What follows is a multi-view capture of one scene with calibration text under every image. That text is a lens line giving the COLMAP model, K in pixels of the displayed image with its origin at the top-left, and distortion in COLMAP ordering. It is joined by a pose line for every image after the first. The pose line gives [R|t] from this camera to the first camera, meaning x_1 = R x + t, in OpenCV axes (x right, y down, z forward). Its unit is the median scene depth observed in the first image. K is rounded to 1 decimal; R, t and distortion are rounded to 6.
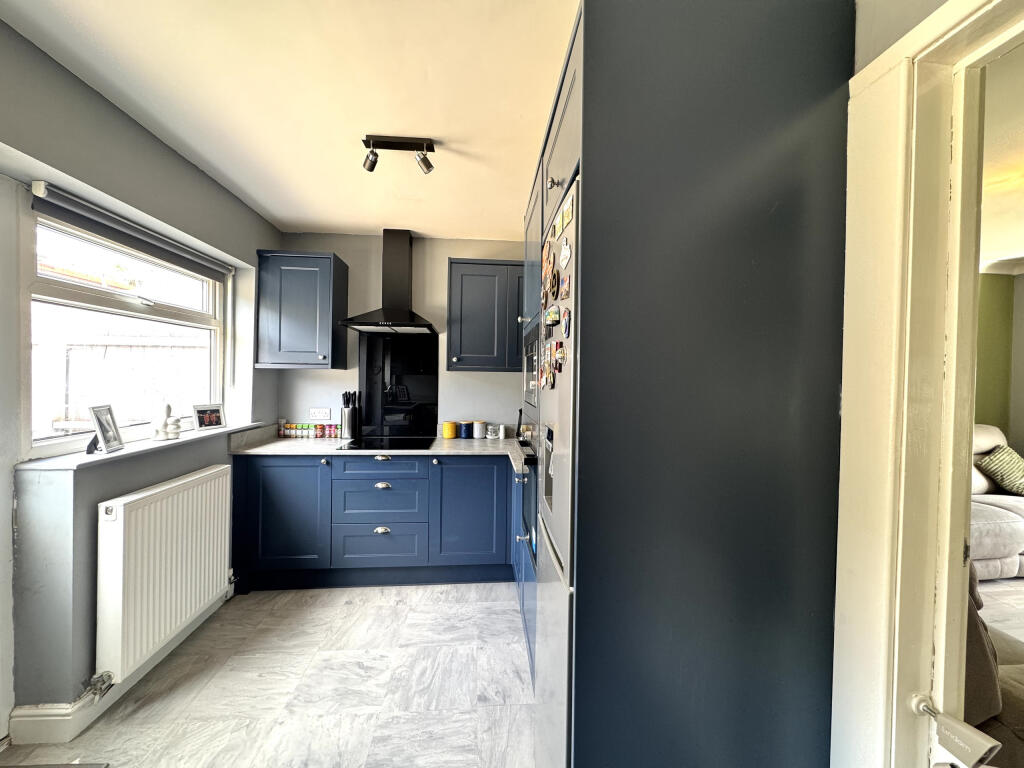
lens RADIAL K [[406.4, 0, 512.7], [0, 406.4, 379.8], [0, 0, 1]] dist [-0.005741, 0.000561]
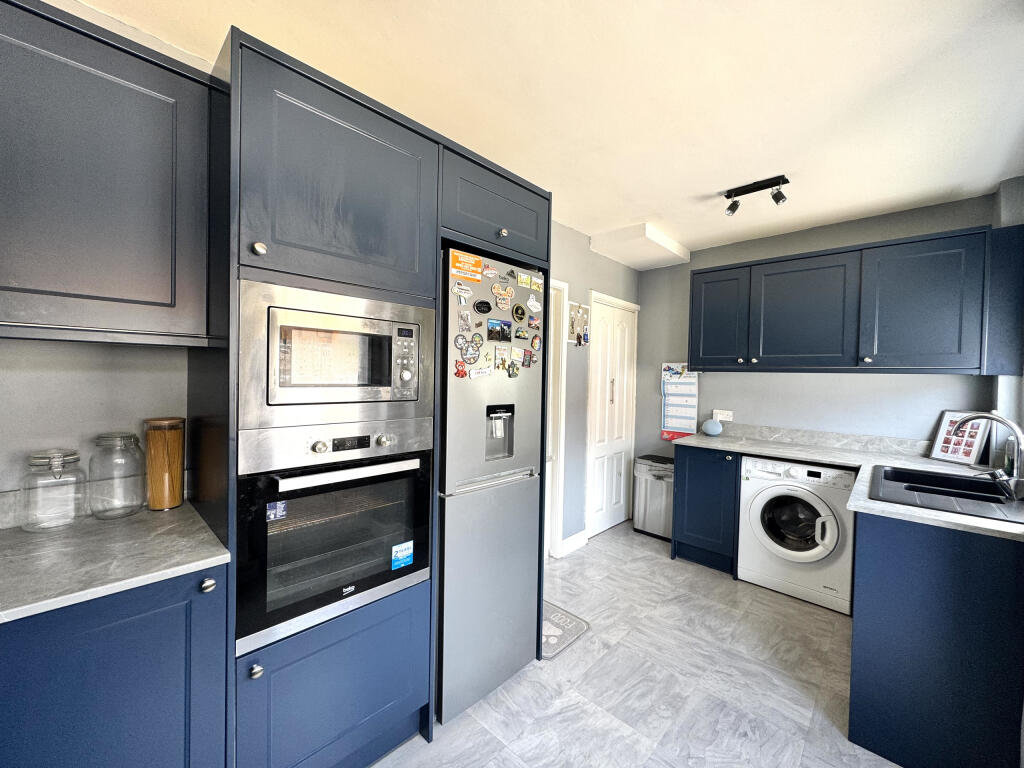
lens RADIAL K [[406.4, 0, 513.9], [0, 406.4, 380.4], [0, 0, 1]] dist [-0.005741, 0.000561]
pose [[-0.663158, -0.038194, 0.747504, -0.409367], [-0.023372, 0.999267, 0.030323, -0.003359], [-0.748114, 0.002638, -0.663565, 1.090282]]
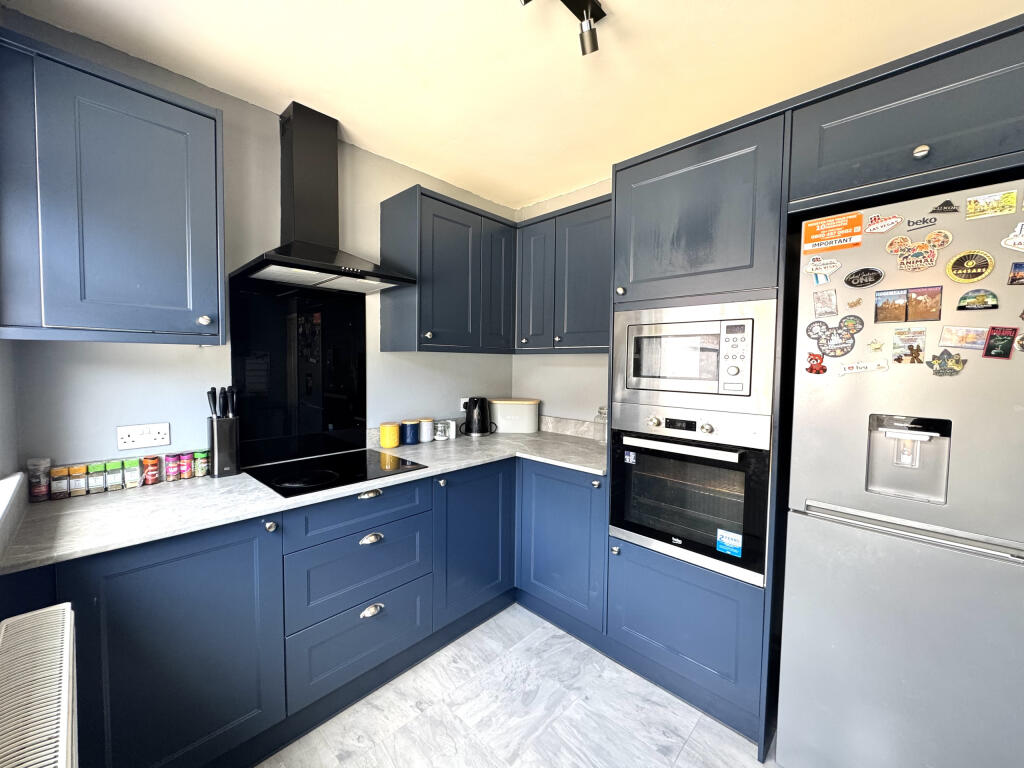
lens RADIAL K [[406.4, 0, 509.6], [0, 406.4, 380.8], [0, 0, 1]] dist [-0.005741, 0.000561]
pose [[0.750828, -0.036441, 0.659491, -0.554291], [0.004161, 0.998718, 0.050448, -0.006407], [-0.660484, -0.035134, 0.750017, 0.412783]]
